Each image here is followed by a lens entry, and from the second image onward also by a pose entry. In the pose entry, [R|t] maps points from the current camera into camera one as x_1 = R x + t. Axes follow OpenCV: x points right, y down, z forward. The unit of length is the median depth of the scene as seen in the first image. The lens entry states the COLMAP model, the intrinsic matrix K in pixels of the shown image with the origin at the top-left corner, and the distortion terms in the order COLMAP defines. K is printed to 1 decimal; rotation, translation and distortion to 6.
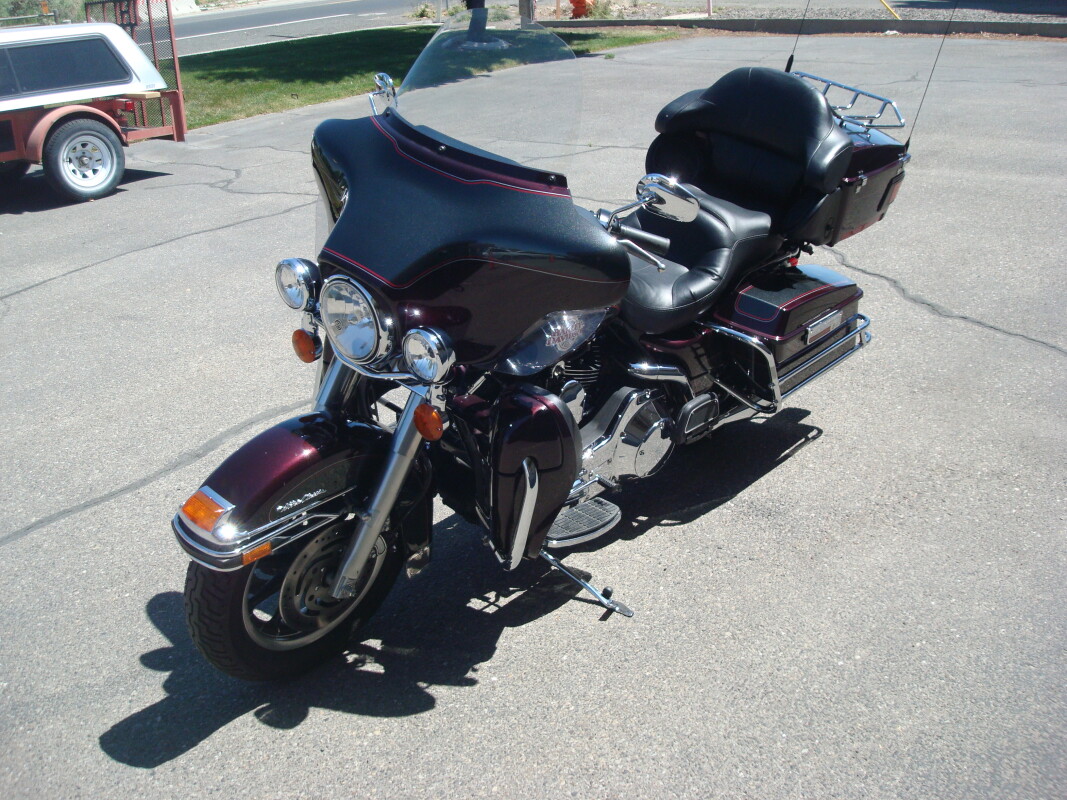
lens RADIAL K [[1107.1, 0, 531.7], [0, 1107.1, 397.0], [0, 0, 1]] dist [-0.114080, 0.000000]
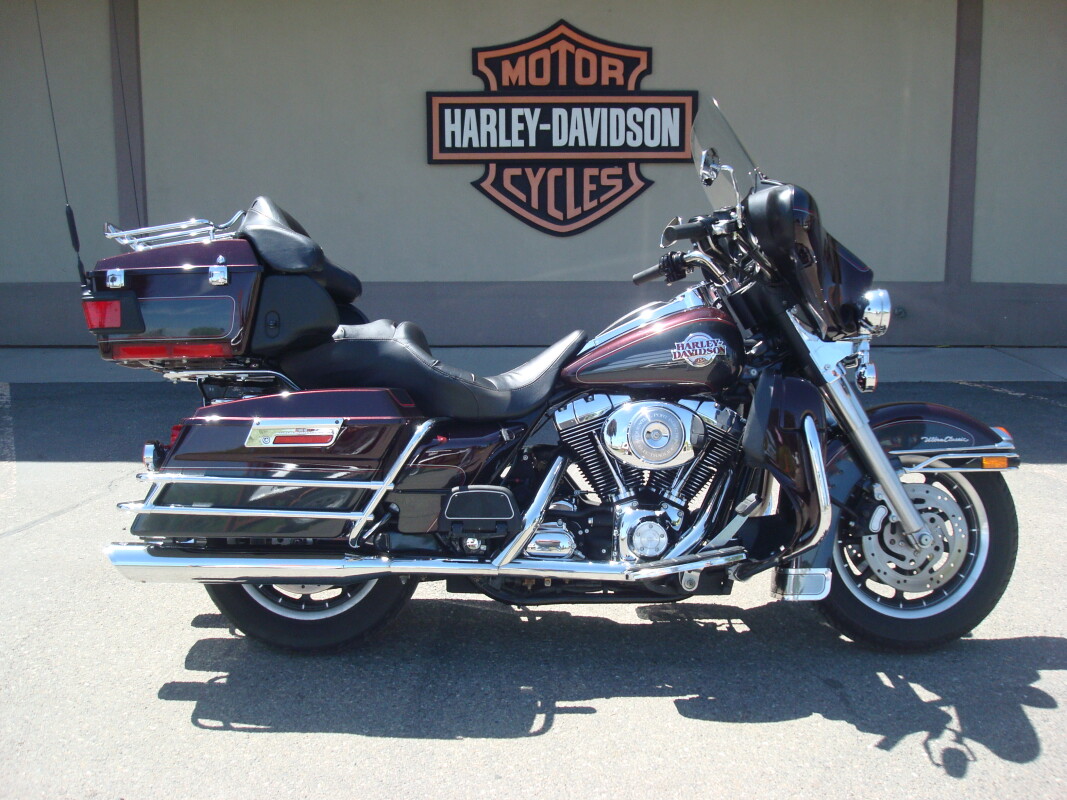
lens RADIAL K [[1107.1, 0, 535.4], [0, 1107.1, 394.7], [0, 0, 1]] dist [-0.114080, 0.000000]
pose [[-0.667243, -0.068681, 0.741667, -0.719840], [0.322920, 0.870620, 0.371138, -0.493527], [-0.671200, 0.487139, -0.558736, 1.666975]]
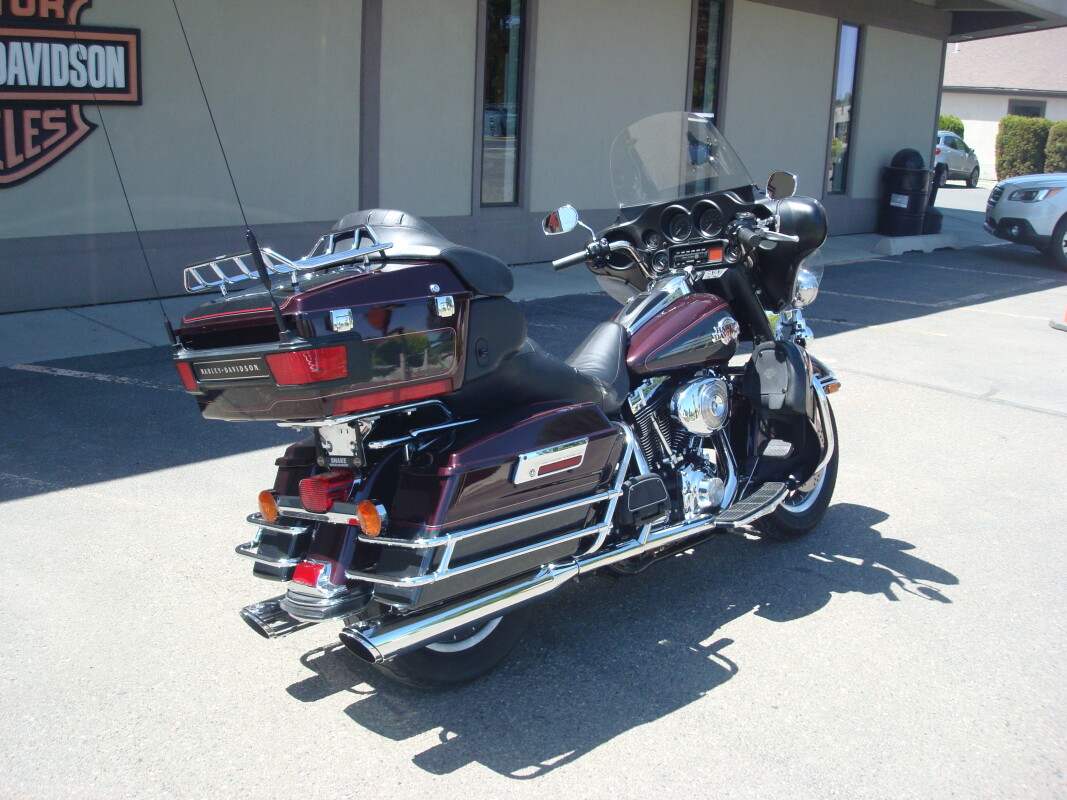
lens RADIAL K [[1107.1, 0, 516.2], [0, 1107.1, 383.4], [0, 0, 1]] dist [-0.114080, 0.000000]
pose [[-0.998217, 0.011944, 0.058491, 0.077364], [0.043907, 0.810725, 0.583778, -0.779790], [-0.040447, 0.585305, -0.809804, 2.012423]]
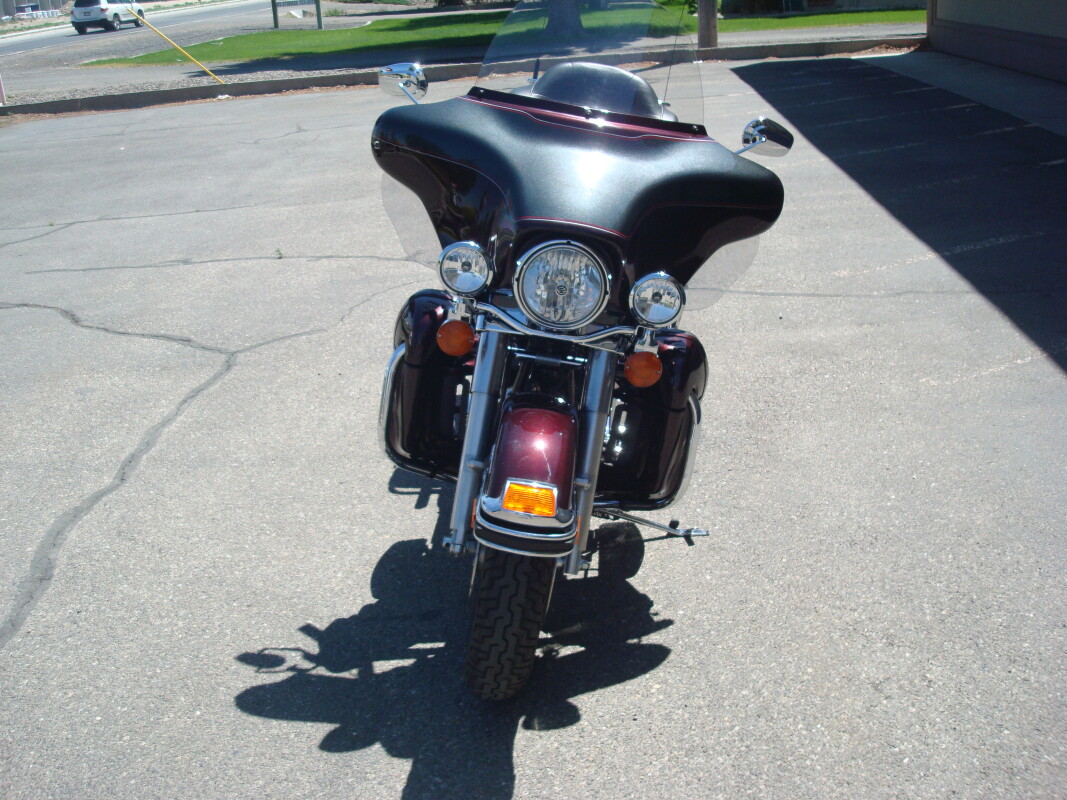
lens RADIAL K [[1107.1, 0, 538.1], [0, 1107.1, 400.7], [0, 0, 1]] dist [-0.114080, 0.000000]
pose [[0.782166, -0.215019, 0.584794, -0.649314], [0.253161, 0.967274, 0.017046, 0.007567], [-0.569321, 0.134715, 0.811003, 0.179413]]
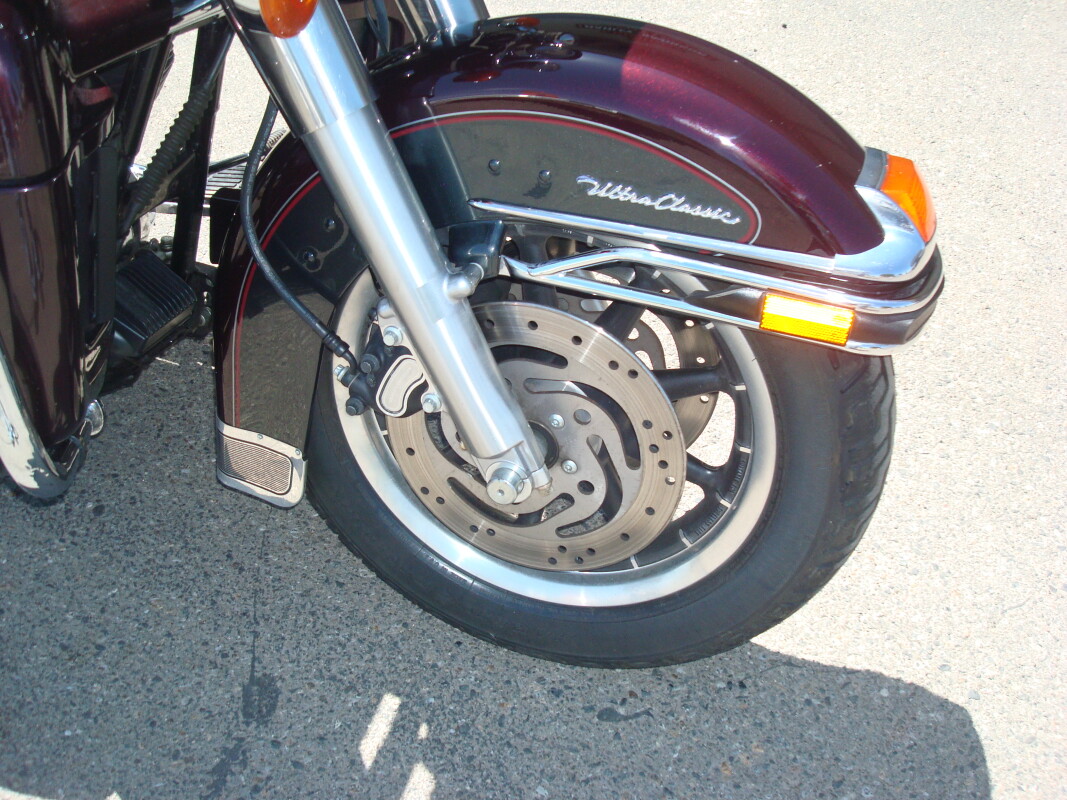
lens RADIAL K [[1107.1, 0, 530.5], [0, 1107.1, 380.8], [0, 0, 1]] dist [-0.114080, 0.000000]
pose [[-0.365202, -0.614052, 0.699691, -0.445638], [0.375422, 0.590632, 0.714291, -0.148517], [-0.851872, 0.523540, 0.014829, 0.902730]]
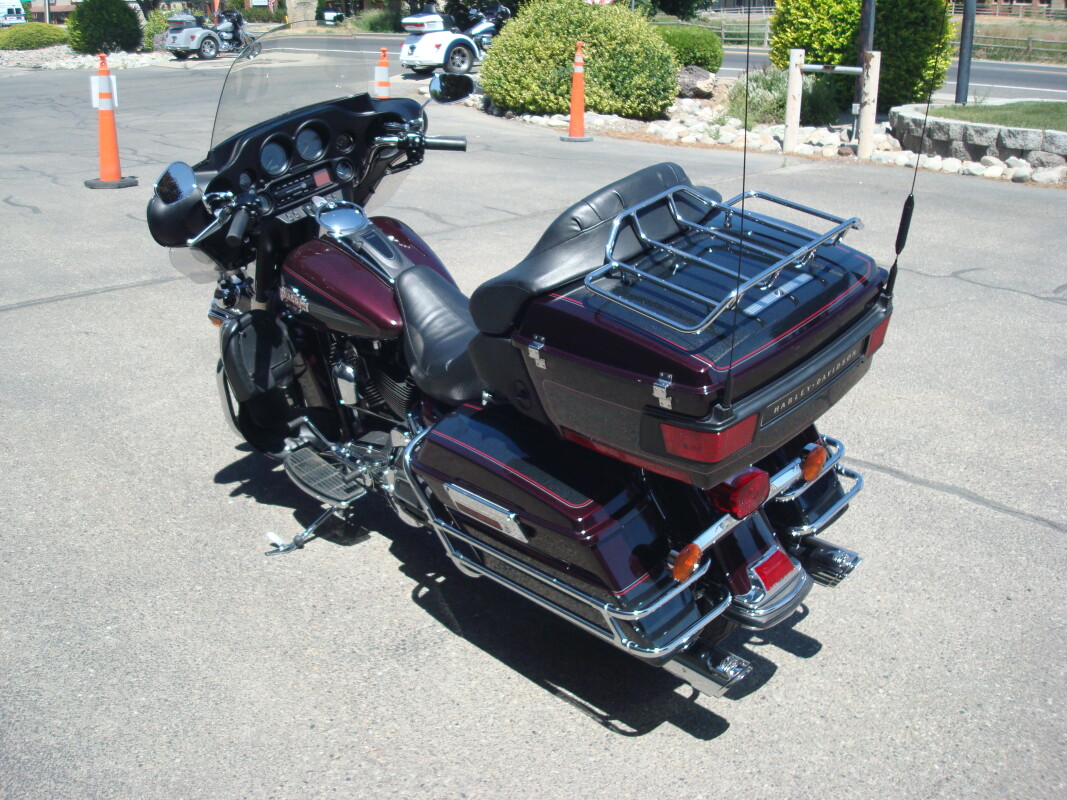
lens RADIAL K [[1107.1, 0, 529.2], [0, 1107.1, 402.5], [0, 0, 1]] dist [-0.114080, 0.000000]
pose [[-0.091915, 0.399036, -0.912317, 1.030850], [-0.376904, 0.834087, 0.402792, -0.490980], [0.921681, 0.380878, 0.073734, 1.086929]]
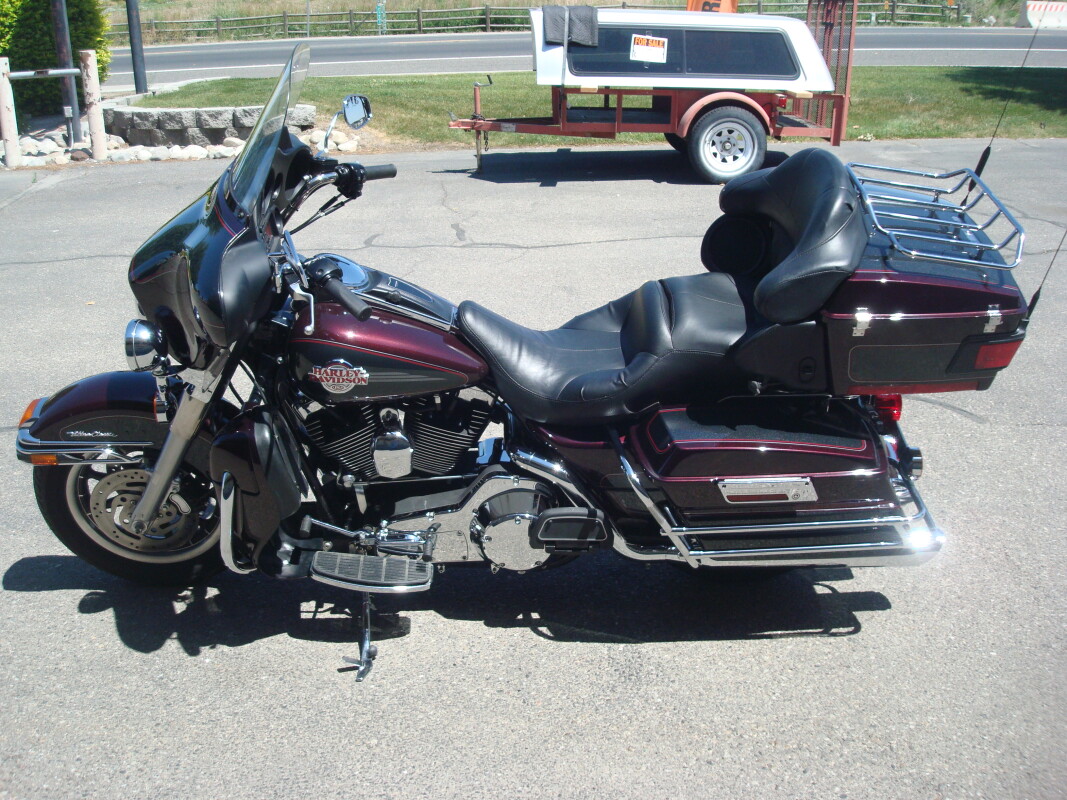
lens RADIAL K [[1107.1, 0, 536.3], [0, 1107.1, 400.0], [0, 0, 1]] dist [-0.114080, 0.000000]
pose [[0.684291, 0.306675, -0.661586, 0.744497], [-0.301411, 0.945088, 0.126335, -0.199334], [0.664001, 0.112959, 0.739150, 0.358632]]
